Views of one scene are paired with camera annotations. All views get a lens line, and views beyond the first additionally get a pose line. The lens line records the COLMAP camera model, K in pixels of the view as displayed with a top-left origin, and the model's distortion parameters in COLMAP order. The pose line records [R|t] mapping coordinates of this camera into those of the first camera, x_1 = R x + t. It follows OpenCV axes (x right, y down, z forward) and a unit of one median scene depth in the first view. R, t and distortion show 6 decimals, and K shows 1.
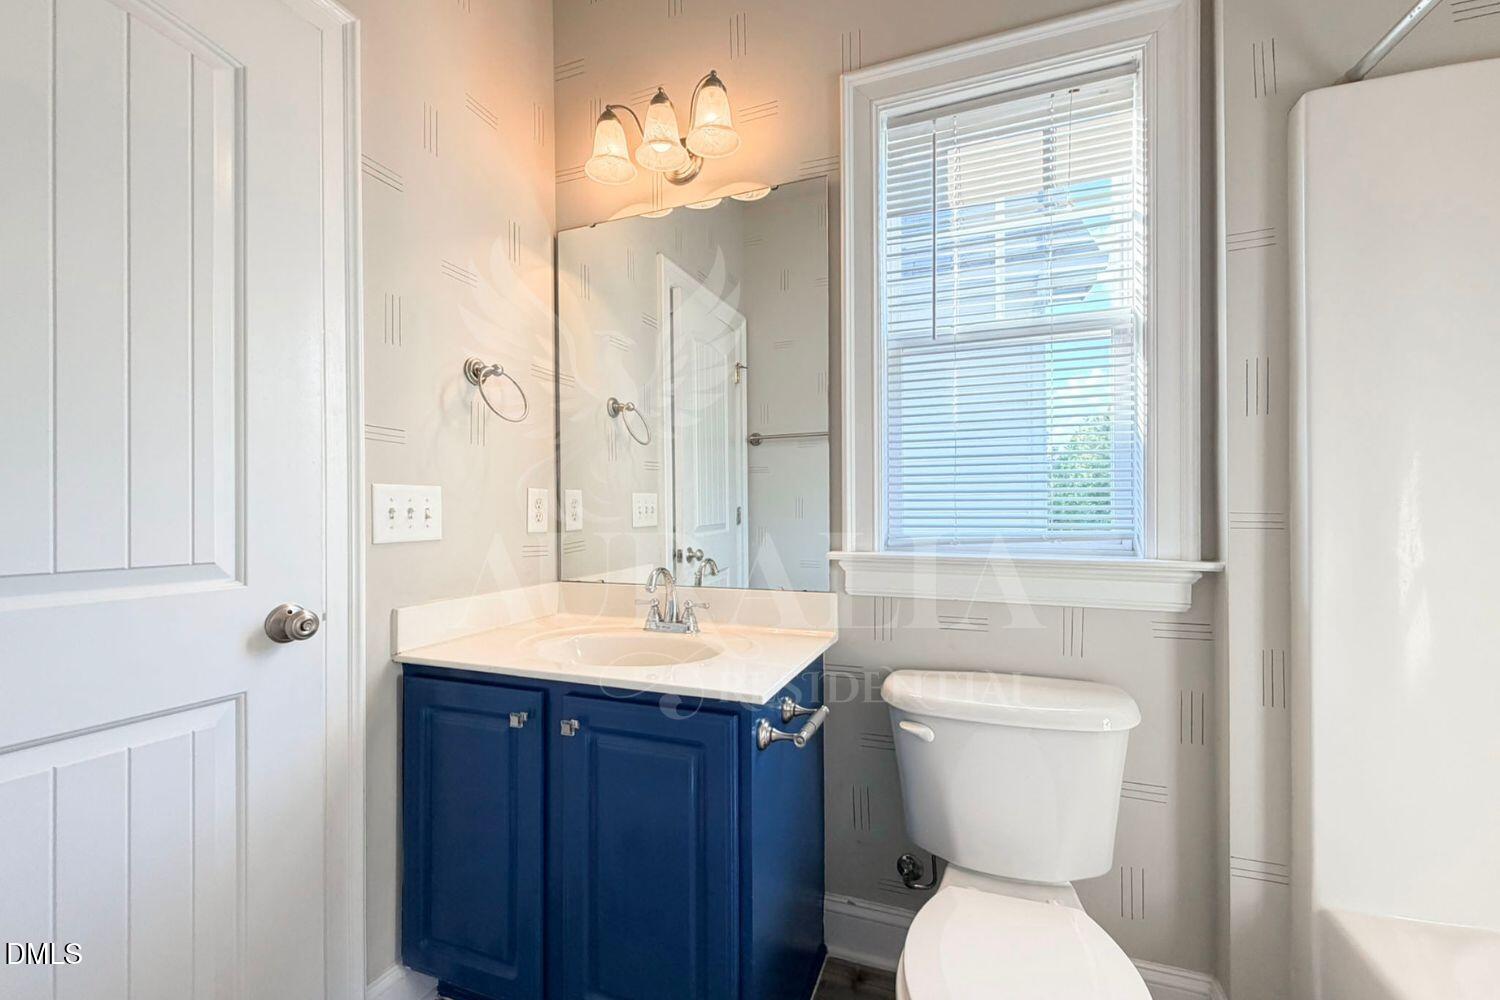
lens RADIAL K [[608.6, 0, 748.1], [0, 608.6, 494.3], [0, 0, 1]] dist [-0.001020, -0.000214]
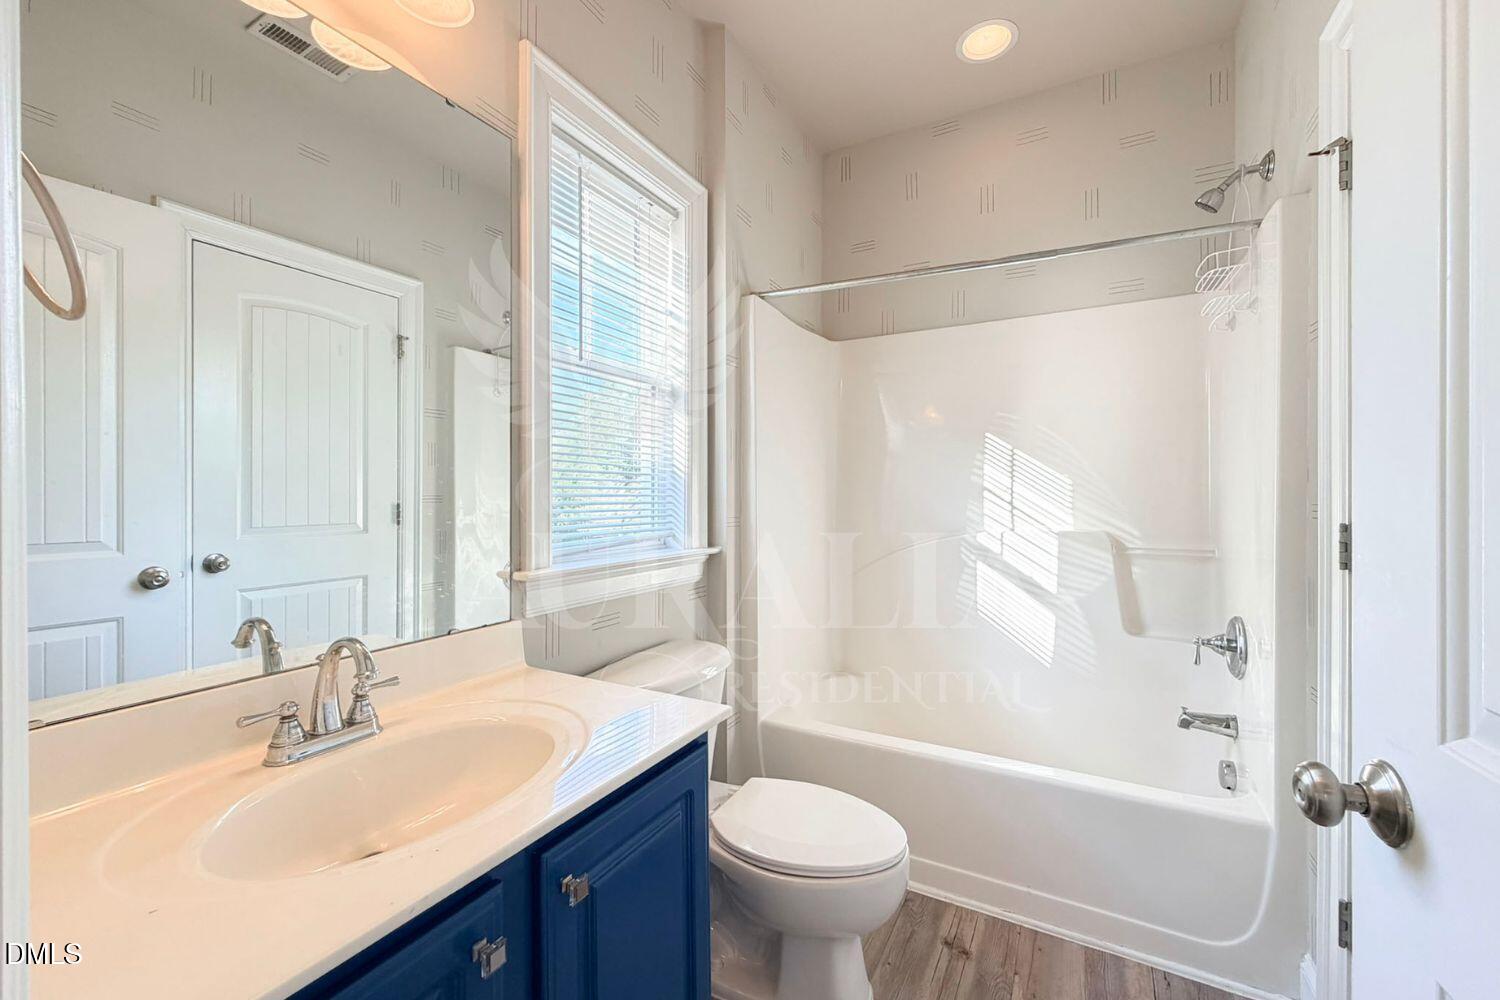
lens RADIAL K [[608.6, 0, 748.1], [0, 608.6, 494.3], [0, 0, 1]] dist [-0.001020, -0.000214]
pose [[0.128618, 0.008103, 0.991661, -0.759710], [-0.016796, 0.999841, -0.005991, -0.022200], [-0.991552, -0.015886, 0.128733, 0.609046]]
